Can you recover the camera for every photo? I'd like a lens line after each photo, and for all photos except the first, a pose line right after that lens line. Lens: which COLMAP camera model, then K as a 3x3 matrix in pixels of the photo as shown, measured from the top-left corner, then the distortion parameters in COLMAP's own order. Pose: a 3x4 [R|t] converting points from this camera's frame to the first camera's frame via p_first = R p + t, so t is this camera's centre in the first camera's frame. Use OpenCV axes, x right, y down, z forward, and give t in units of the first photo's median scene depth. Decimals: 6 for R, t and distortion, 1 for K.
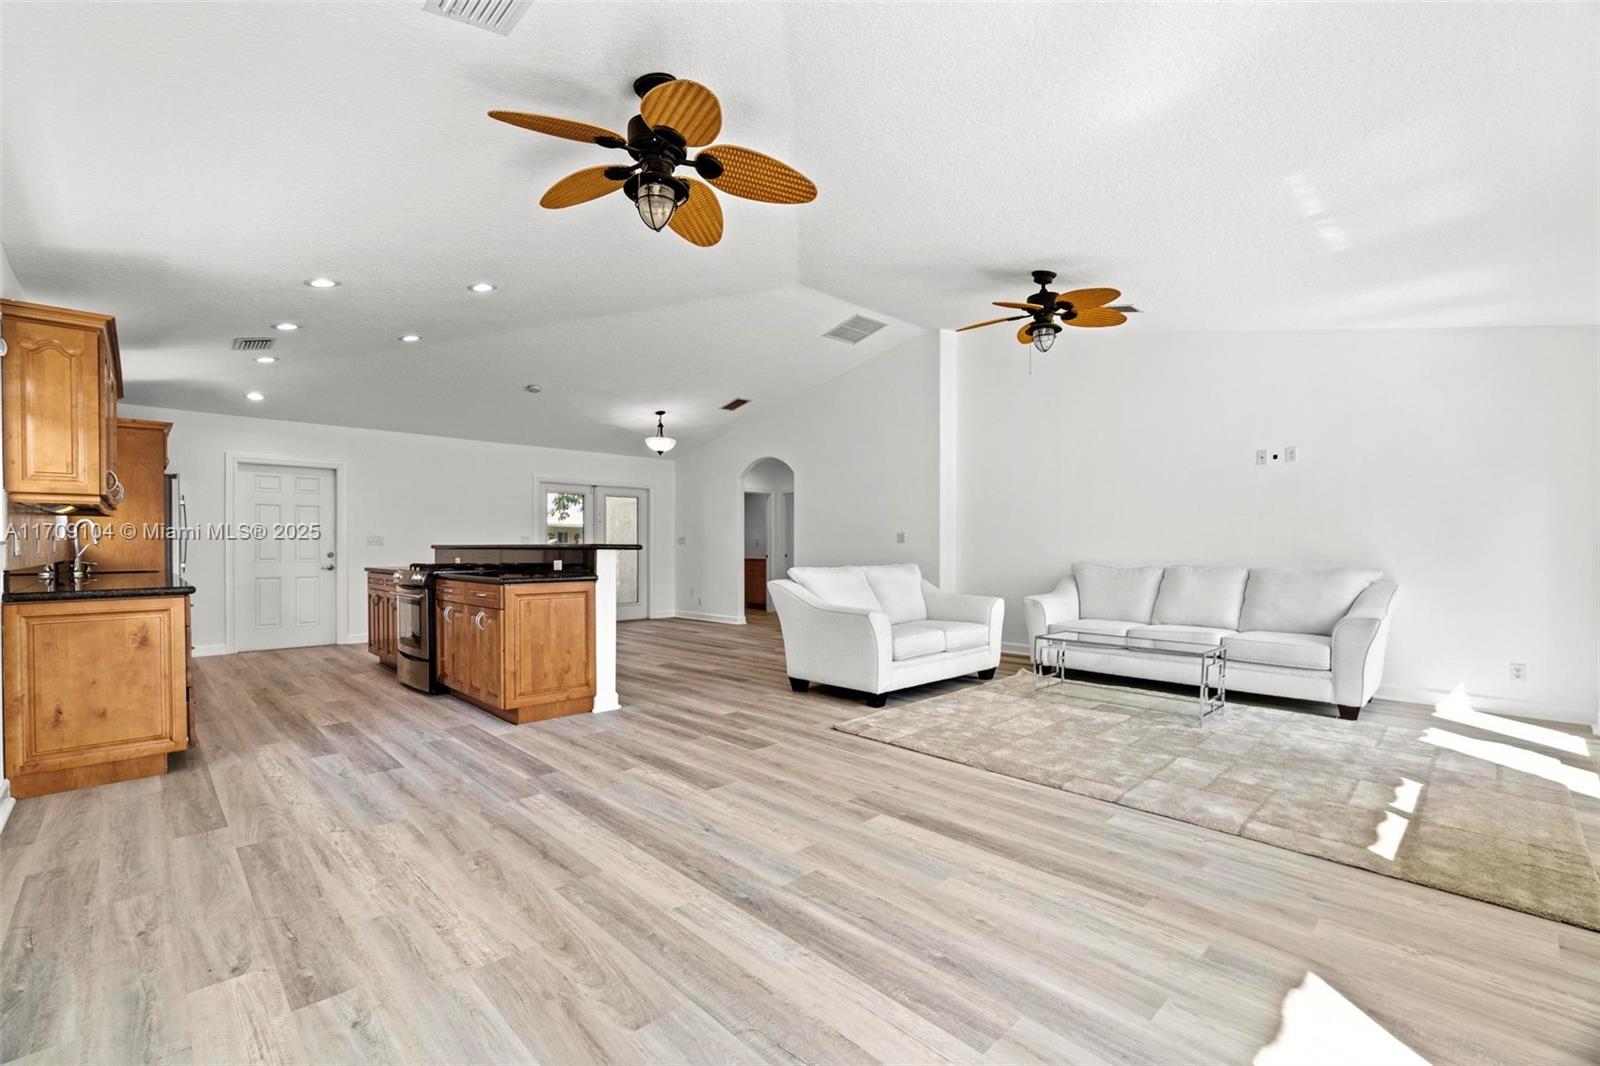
lens RADIAL K [[692.6, 0, 788.3], [0, 692.6, 553.1], [0, 0, 1]] dist [-0.006543, 0.000688]
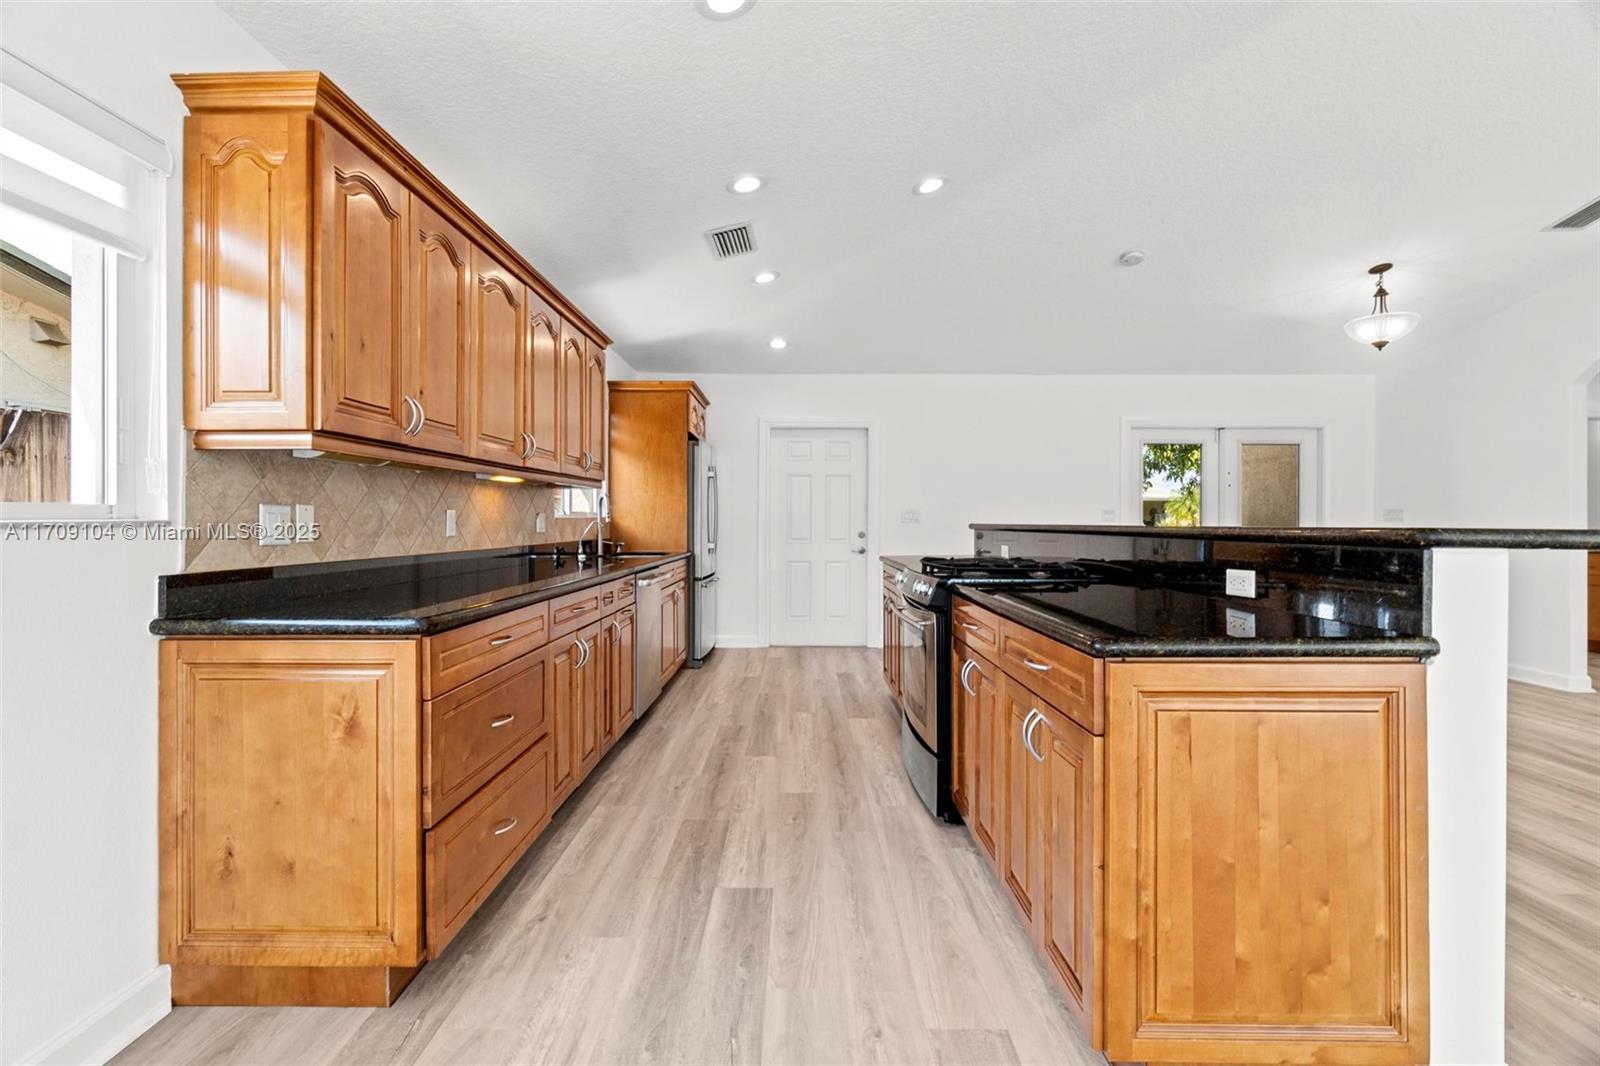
lens RADIAL K [[692.6, 0, 788.5], [0, 692.6, 521.9], [0, 0, 1]] dist [-0.006543, 0.000688]
pose [[0.715180, 0.002316, -0.698936, -0.300967], [-0.009019, 0.999942, -0.005916, -0.012725], [0.698882, 0.010535, 0.715159, 0.688996]]
